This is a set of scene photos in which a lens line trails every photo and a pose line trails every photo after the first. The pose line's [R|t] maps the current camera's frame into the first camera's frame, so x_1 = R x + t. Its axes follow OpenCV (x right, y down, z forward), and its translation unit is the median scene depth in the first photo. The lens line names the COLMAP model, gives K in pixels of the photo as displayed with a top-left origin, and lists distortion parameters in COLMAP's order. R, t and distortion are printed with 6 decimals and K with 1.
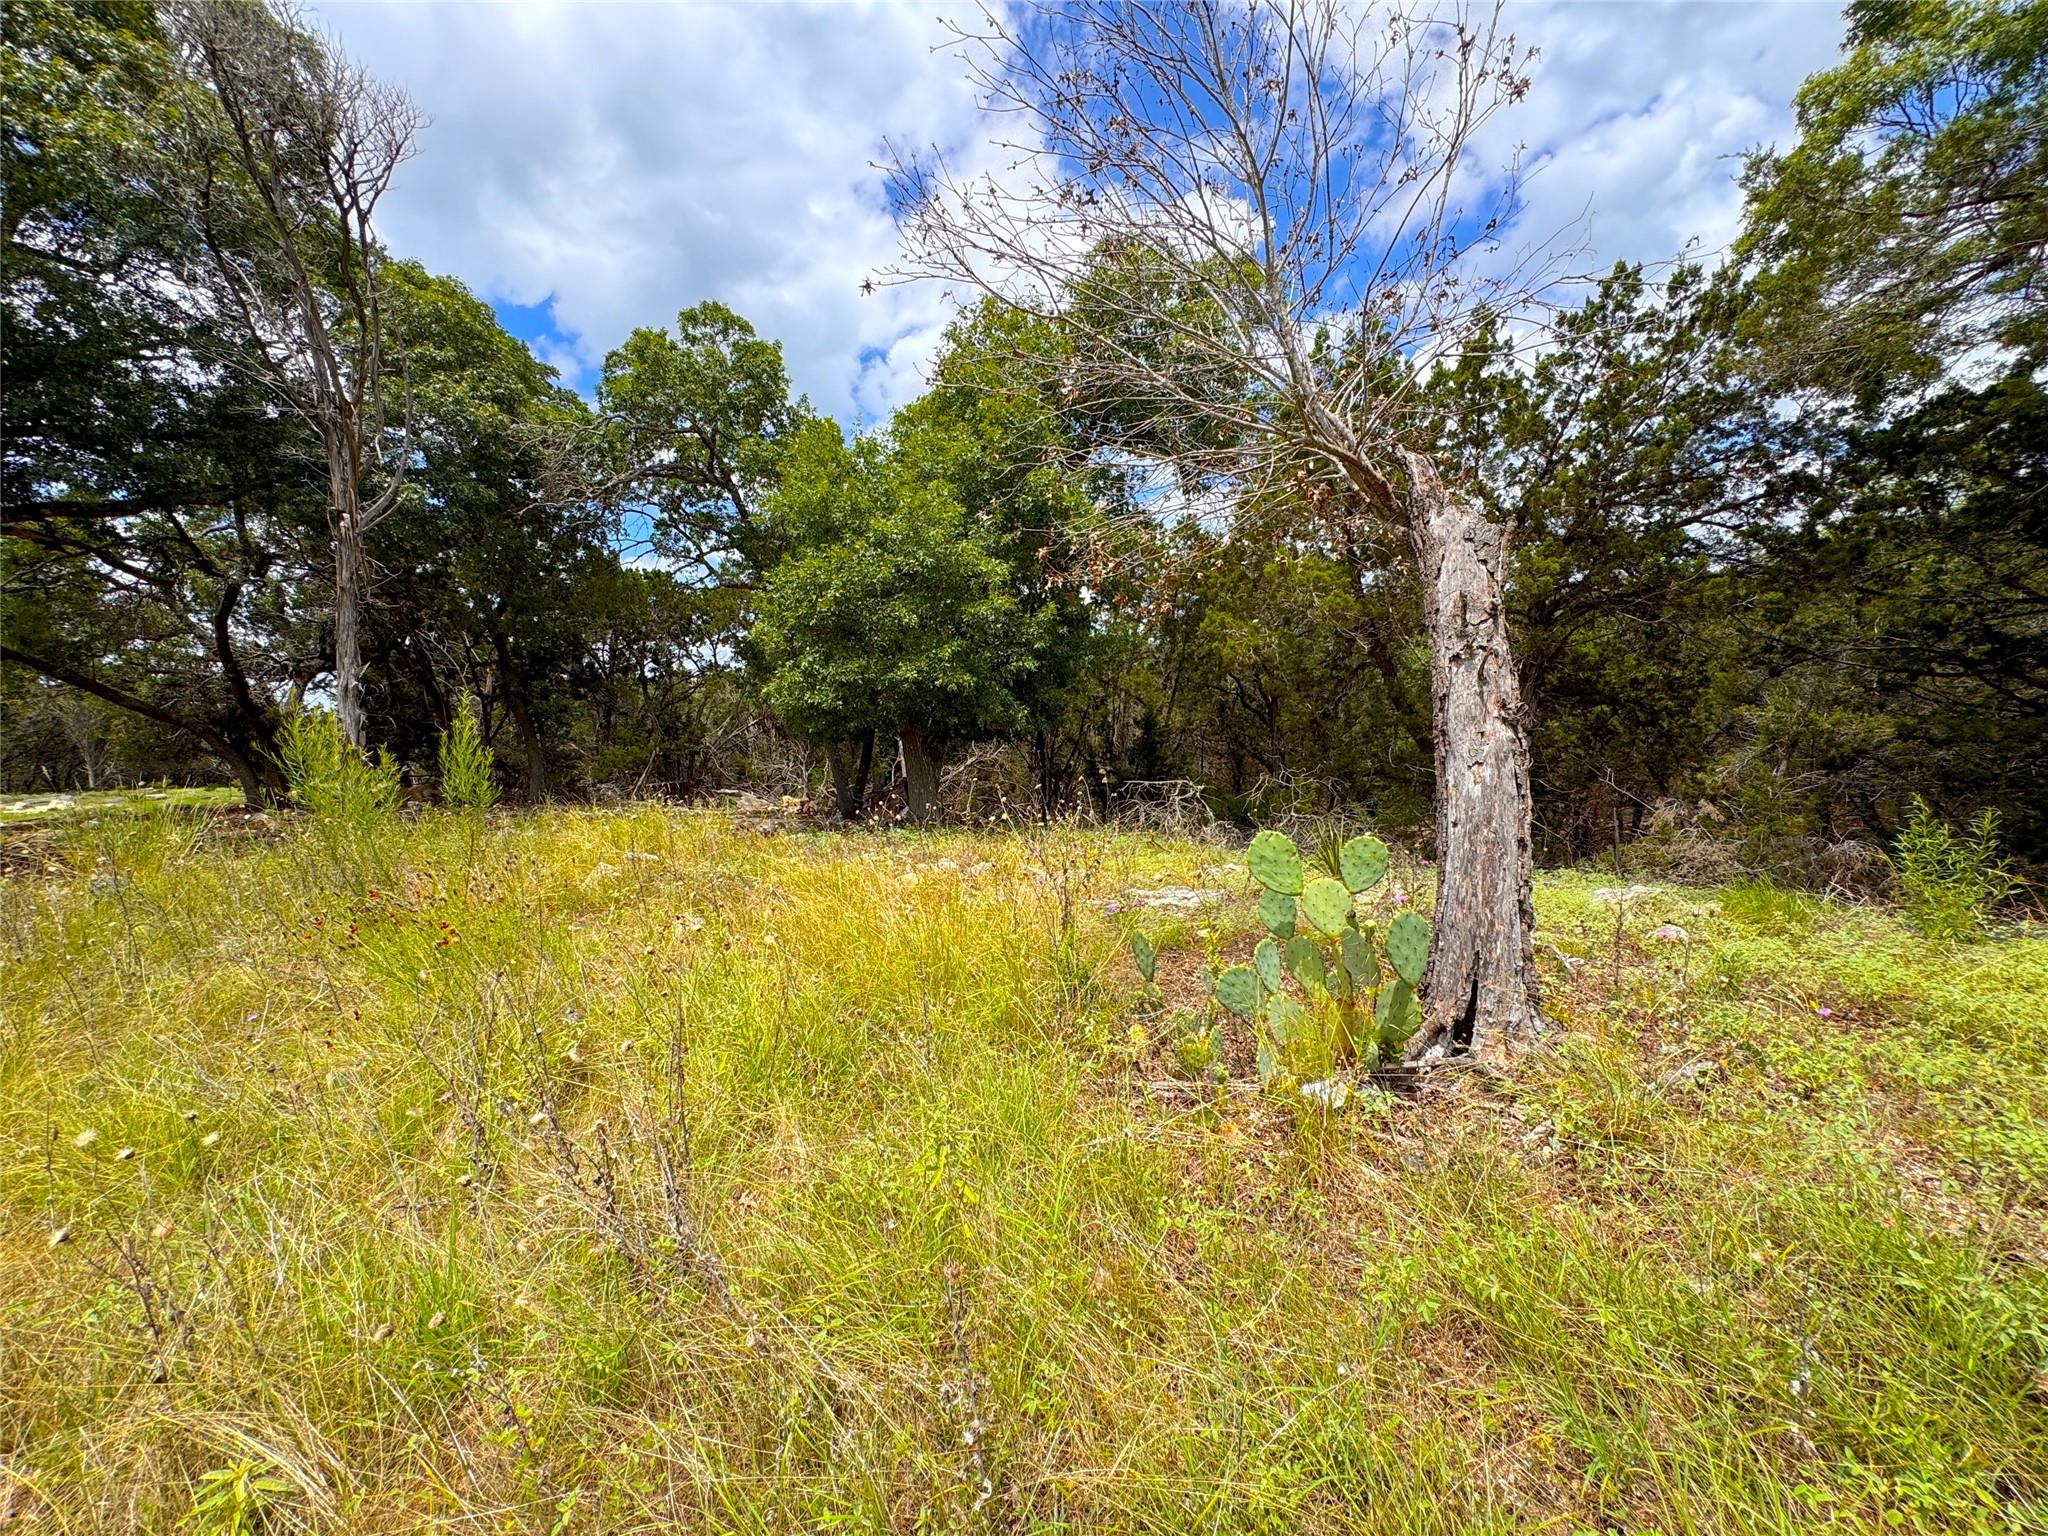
lens RADIAL K [[834.2, 0, 1018.8], [0, 834.2, 765.8], [0, 0, 1]] dist [0.000324, 0.000465]
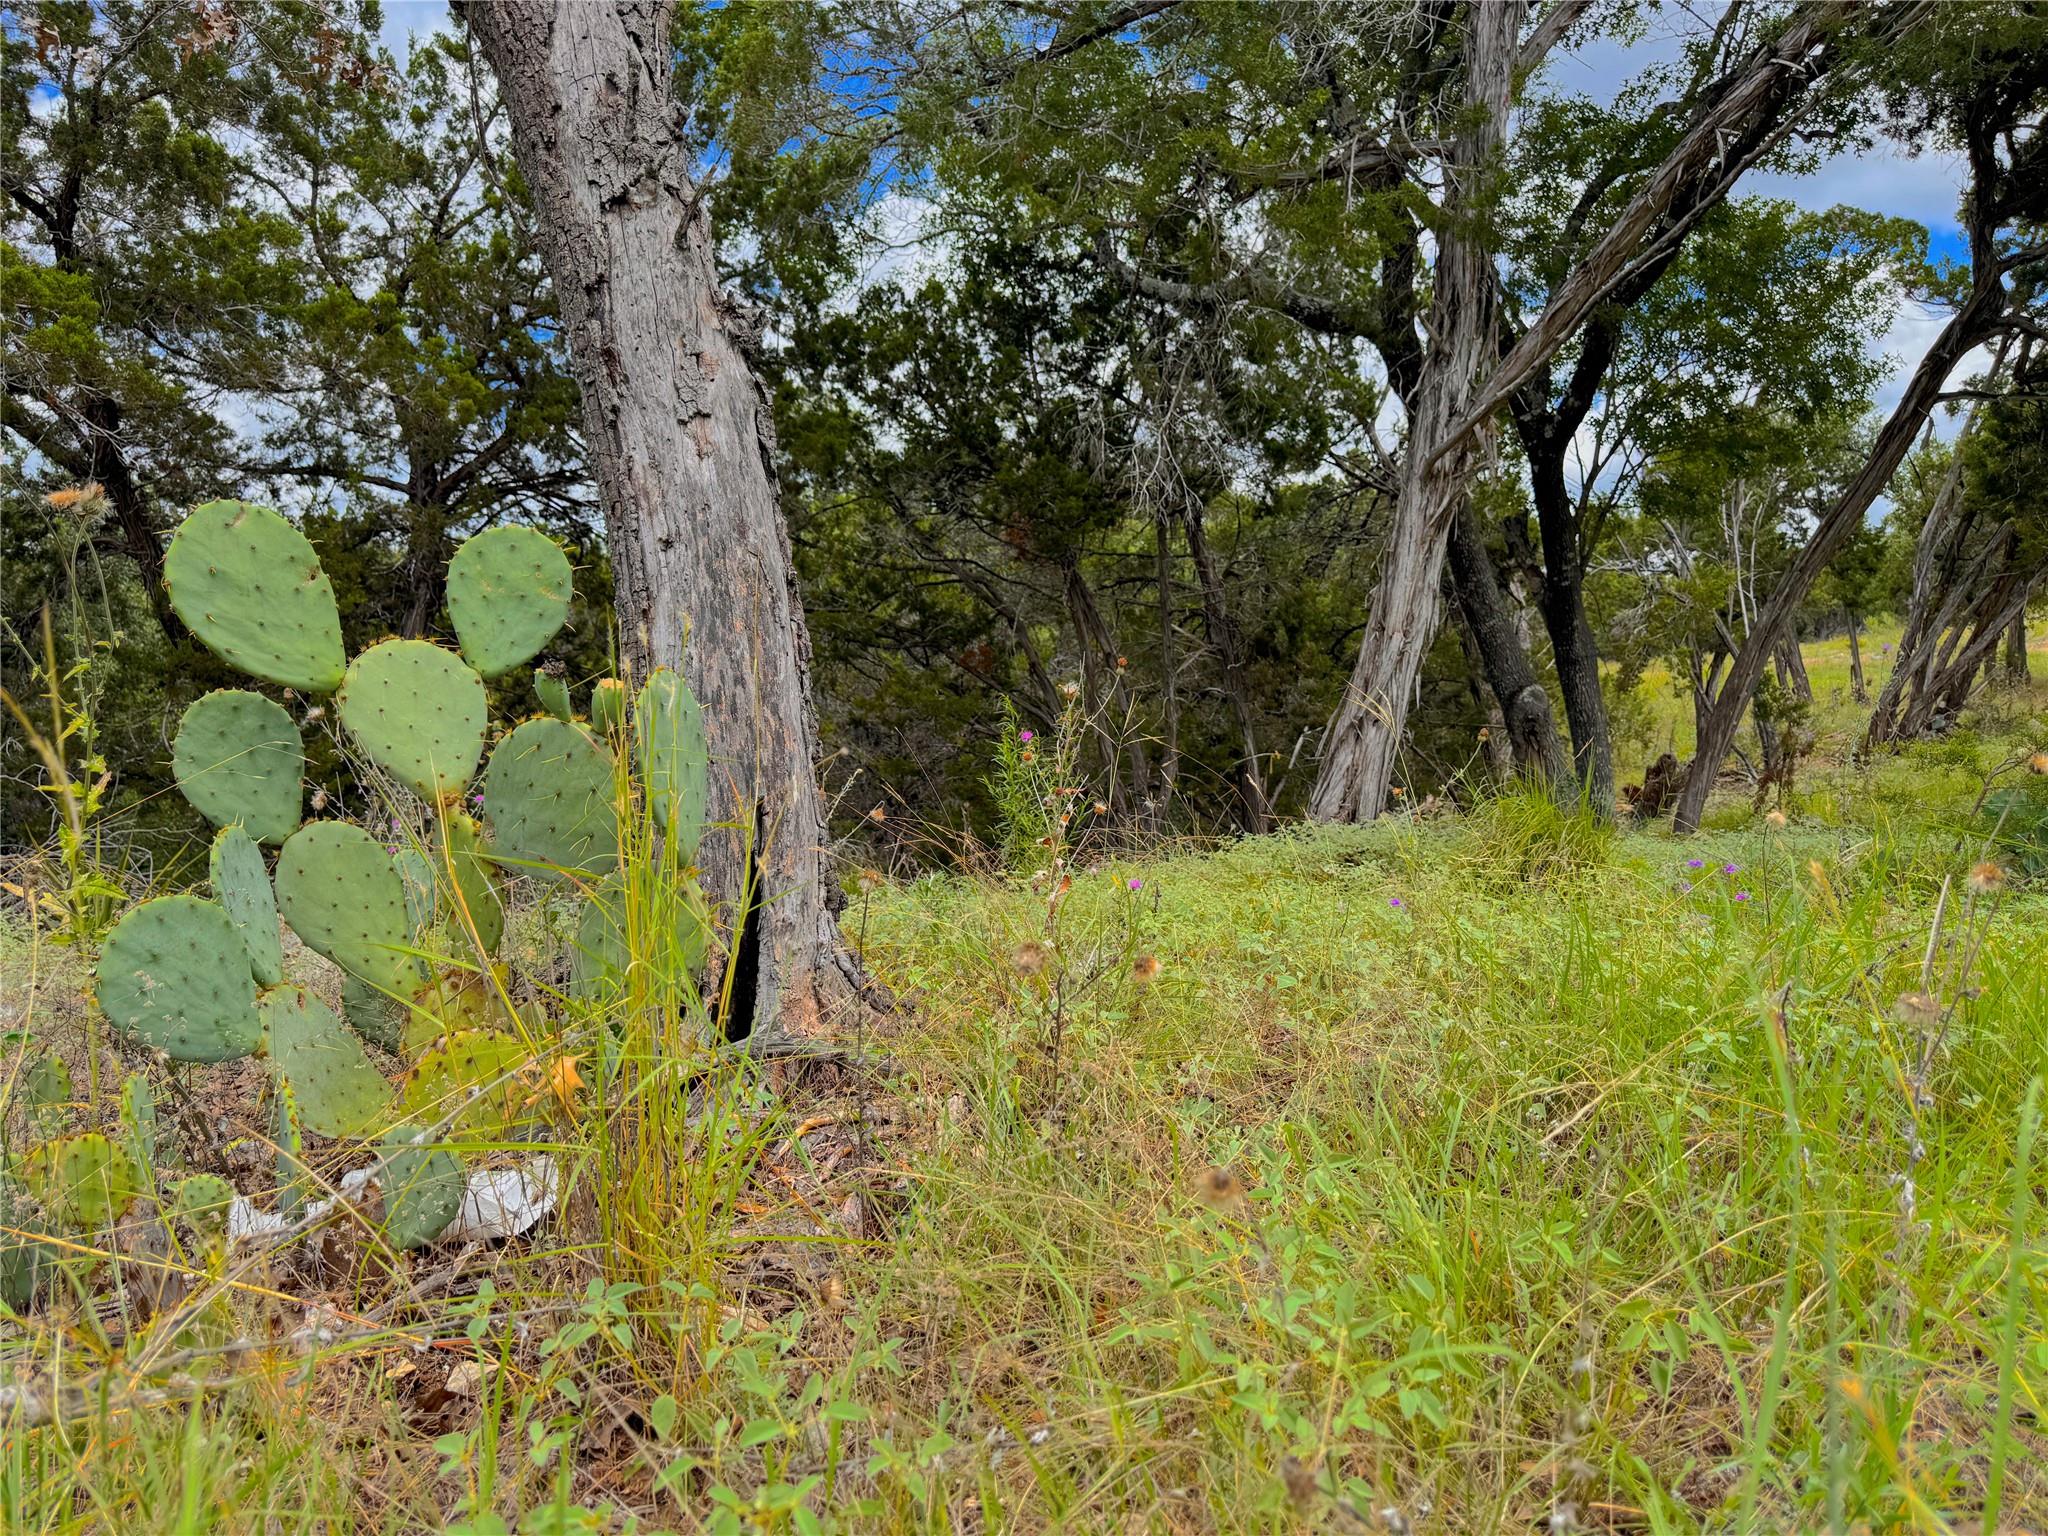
lens RADIAL K [[1477.3, 0, 1015.8], [0, 1477.3, 776.0], [0, 0, 1]] dist [0.112818, -0.170259]
pose [[0.560771, -0.001455, 0.827970, -0.007785], [0.031338, 0.999319, -0.019469, 0.071882], [-0.827378, 0.036864, 0.560434, 0.139506]]
